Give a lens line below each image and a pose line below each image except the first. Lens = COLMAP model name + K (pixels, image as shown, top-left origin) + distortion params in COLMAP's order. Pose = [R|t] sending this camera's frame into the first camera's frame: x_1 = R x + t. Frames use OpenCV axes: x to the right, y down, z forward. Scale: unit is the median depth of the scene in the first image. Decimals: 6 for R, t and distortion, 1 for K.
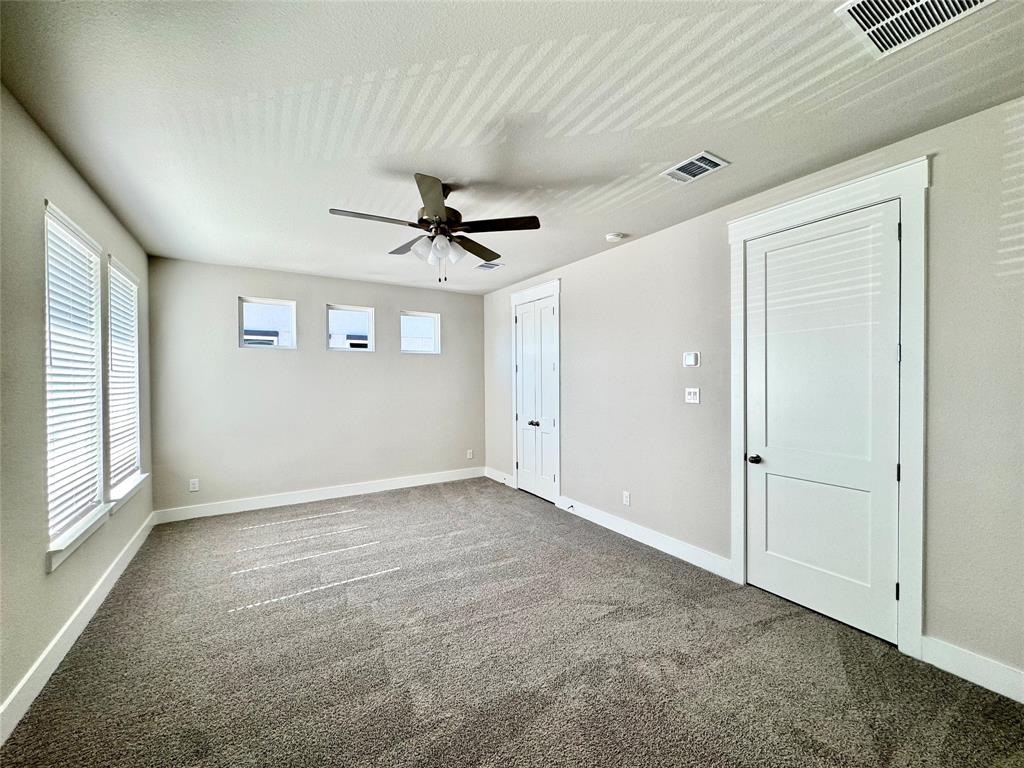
lens RADIAL K [[407.1, 0, 512.2], [0, 407.1, 388.5], [0, 0, 1]] dist [-0.000584, -0.000351]
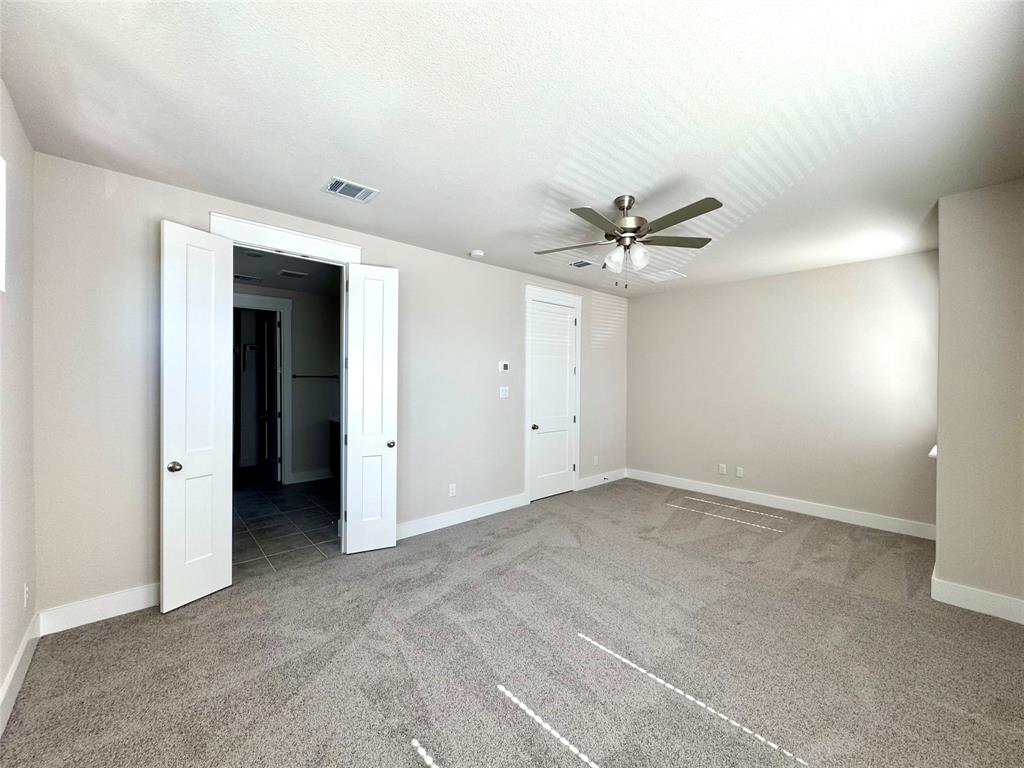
lens RADIAL K [[407.1, 0, 509.2], [0, 407.1, 382.1], [0, 0, 1]] dist [-0.000584, -0.000351]
pose [[-0.175294, -0.009461, 0.984471, -1.019220], [0.004736, 0.999934, 0.010453, -0.035137], [-0.984505, 0.006495, -0.175238, 1.311176]]
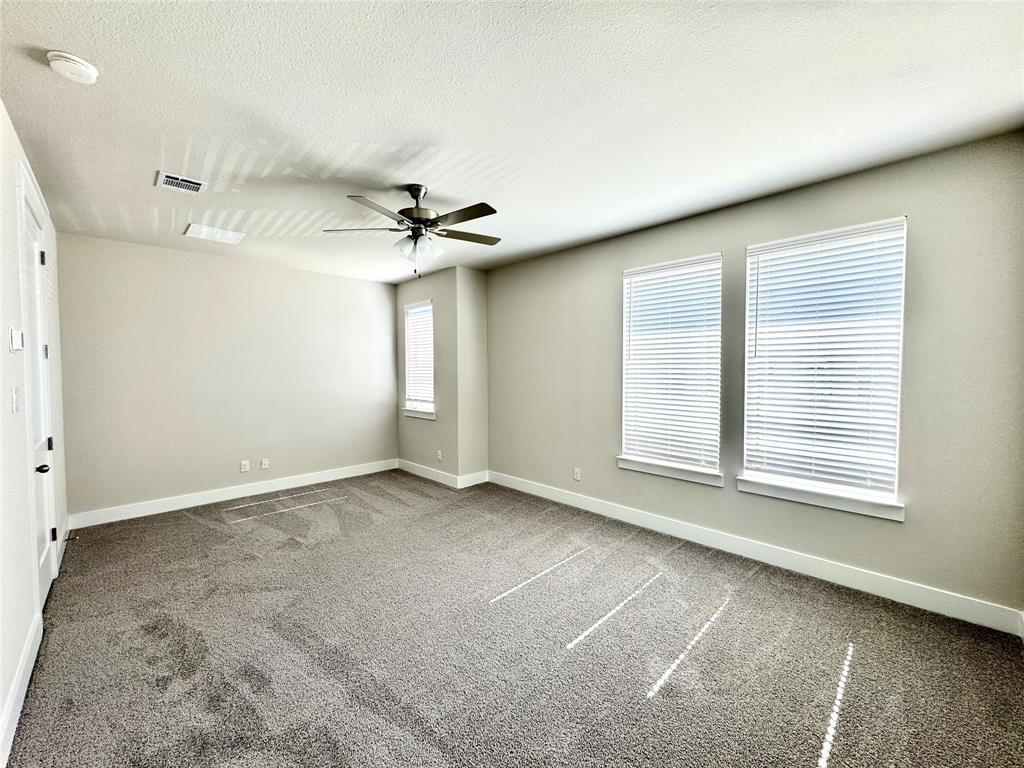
lens RADIAL K [[407.1, 0, 513.5], [0, 407.1, 382.6], [0, 0, 1]] dist [-0.000584, -0.000351]
pose [[-0.977802, 0.006908, -0.209415, -0.153440], [-0.002539, 0.998992, 0.044807, -0.039556], [0.209513, 0.044344, -0.976800, 1.863661]]
